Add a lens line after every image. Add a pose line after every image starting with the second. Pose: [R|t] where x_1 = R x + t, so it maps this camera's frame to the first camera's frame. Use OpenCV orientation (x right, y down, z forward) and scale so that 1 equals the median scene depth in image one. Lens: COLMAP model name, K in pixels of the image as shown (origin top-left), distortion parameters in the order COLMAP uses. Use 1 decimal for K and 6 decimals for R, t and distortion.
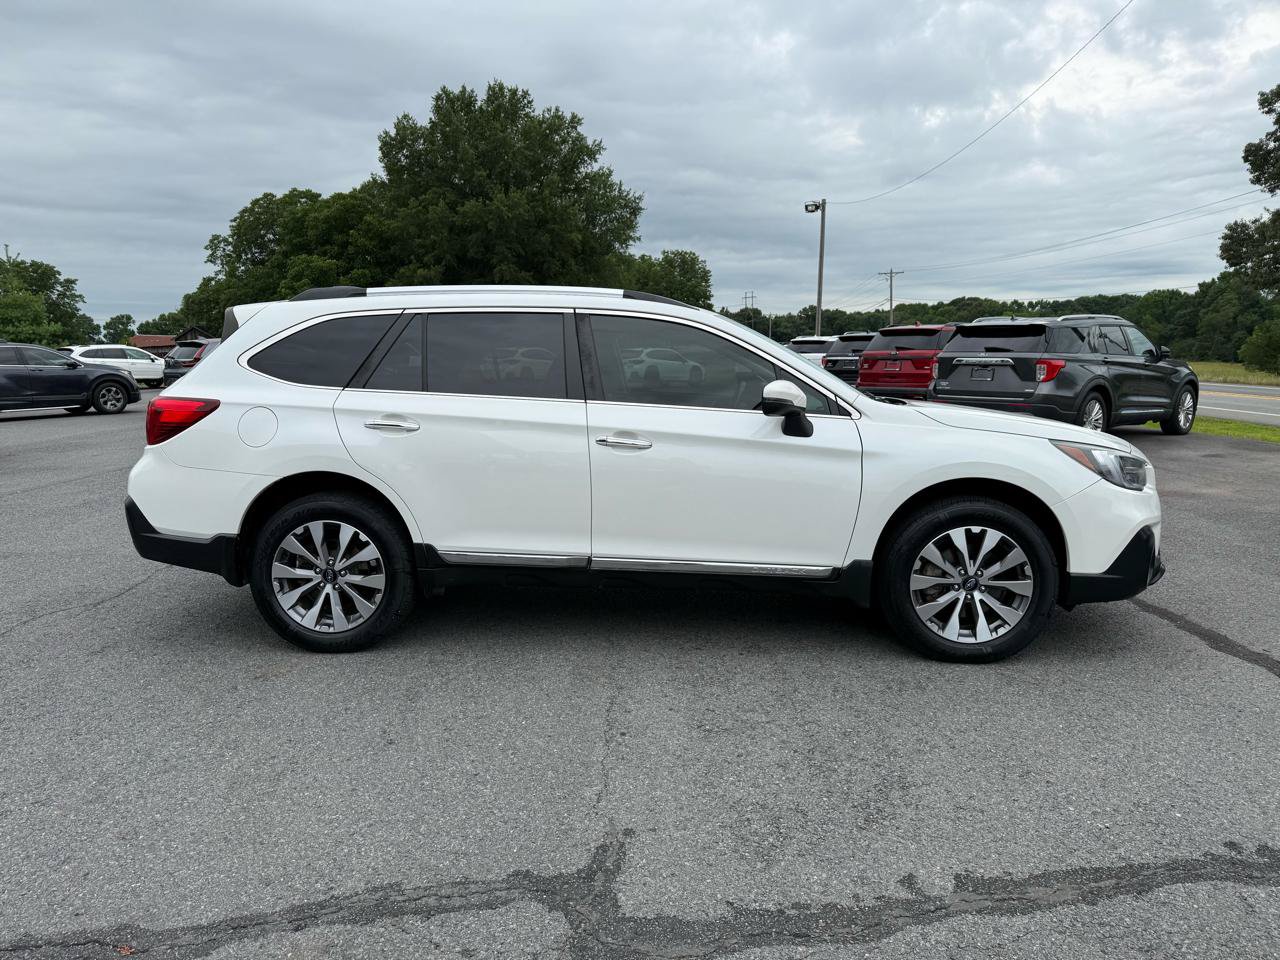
lens RADIAL K [[895.6, 0, 635.0], [0, 895.6, 480.1], [0, 0, 1]] dist [0.044089, -0.053308]
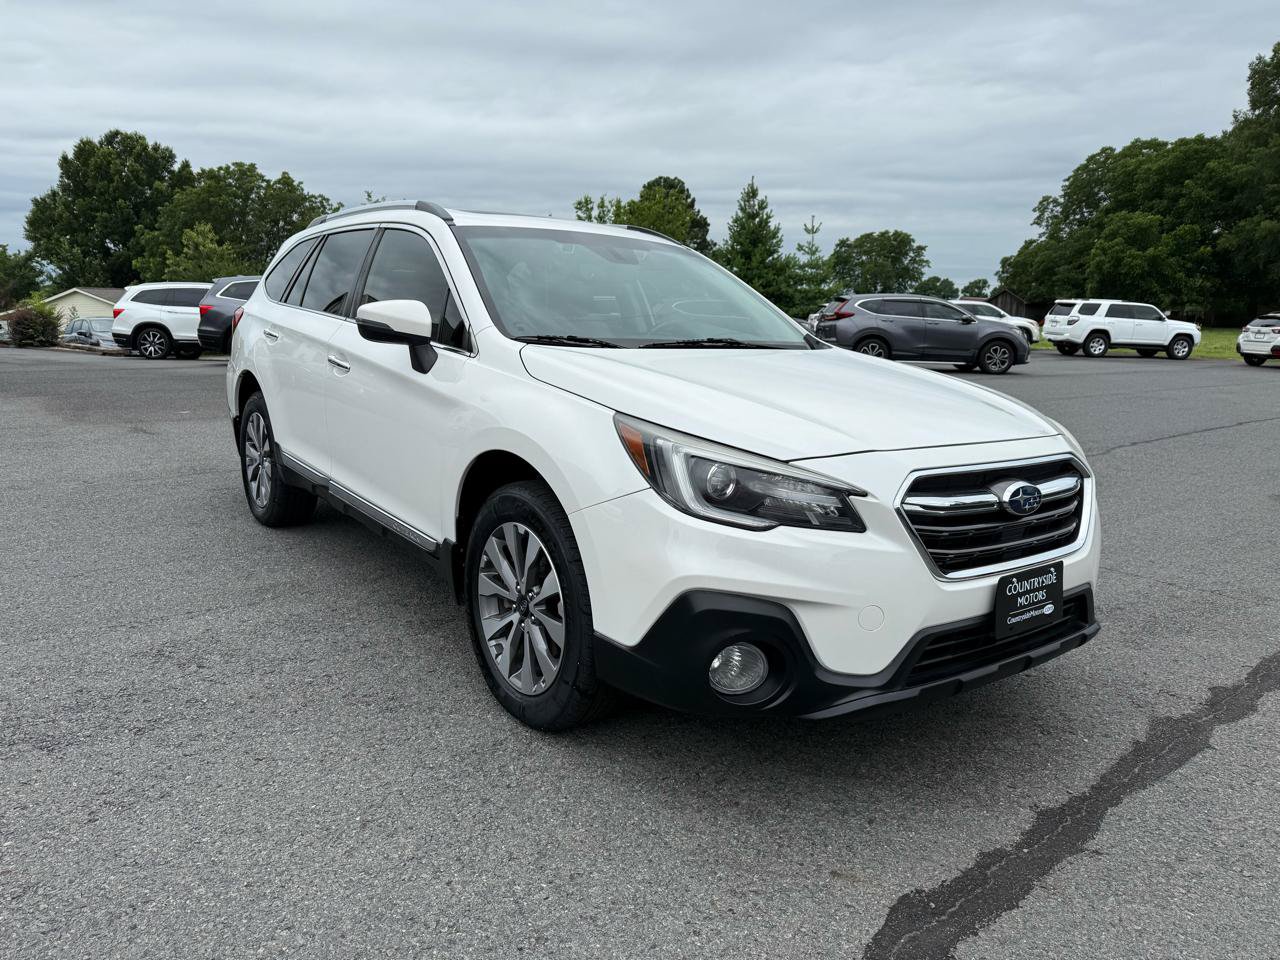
lens RADIAL K [[895.6, 0, 635.0], [0, 895.6, 480.1], [0, 0, 1]] dist [0.044089, -0.053308]
pose [[0.640345, 0.170239, -0.748984, 0.084804], [-0.142285, 0.984542, 0.102134, -0.005703], [0.754793, 0.041168, 0.654669, 0.055858]]
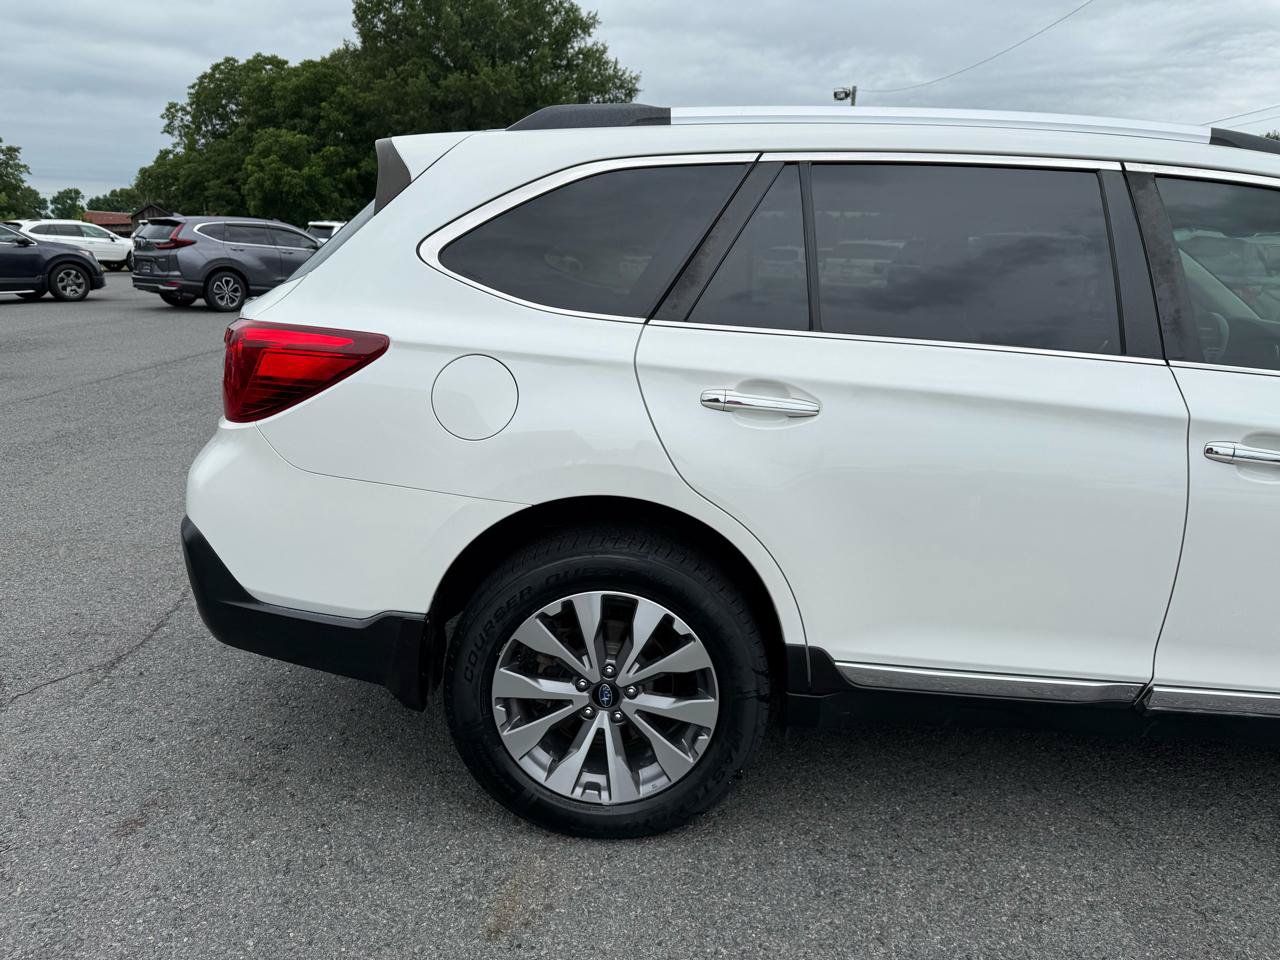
lens RADIAL K [[909.3, 0, 640.0], [0, 909.3, 480.0], [0, 0, 1]] dist [-0.005663, 0.000860]
pose [[0.998834, 0.026973, 0.040044, -0.032846], [-0.031116, 0.993799, 0.106746, -0.006407], [-0.036917, -0.107867, 0.993480, 0.048772]]
